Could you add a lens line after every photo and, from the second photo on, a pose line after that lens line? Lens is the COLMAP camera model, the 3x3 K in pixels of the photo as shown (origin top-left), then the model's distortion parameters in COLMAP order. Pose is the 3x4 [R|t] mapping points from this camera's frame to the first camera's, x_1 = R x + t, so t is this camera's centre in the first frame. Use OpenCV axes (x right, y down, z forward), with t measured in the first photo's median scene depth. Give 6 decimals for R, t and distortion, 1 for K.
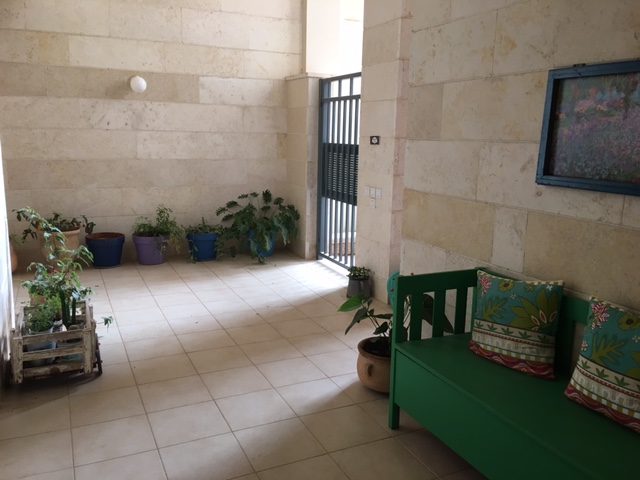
lens RADIAL K [[544.5, 0, 322.1], [0, 544.5, 233.4], [0, 0, 1]] dist [0.133666, -0.191239]
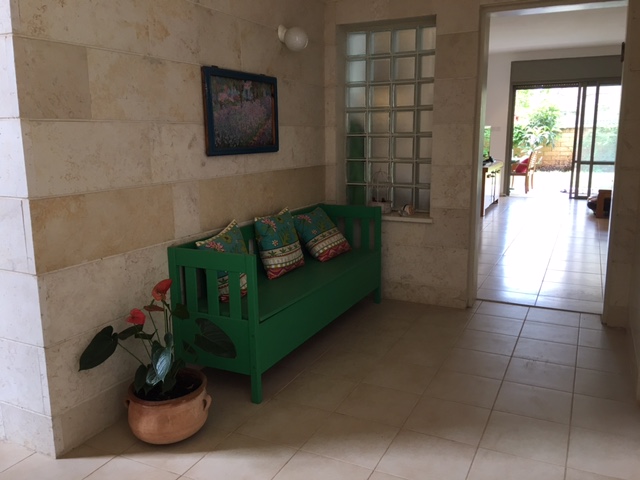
lens RADIAL K [[544.5, 0, 322.1], [0, 544.5, 233.4], [0, 0, 1]] dist [0.133666, -0.191239]
pose [[-0.614904, -0.157474, 0.772719, -0.741350], [0.142251, 0.941637, 0.305097, -0.258399], [-0.775666, 0.297525, -0.556616, 1.488578]]
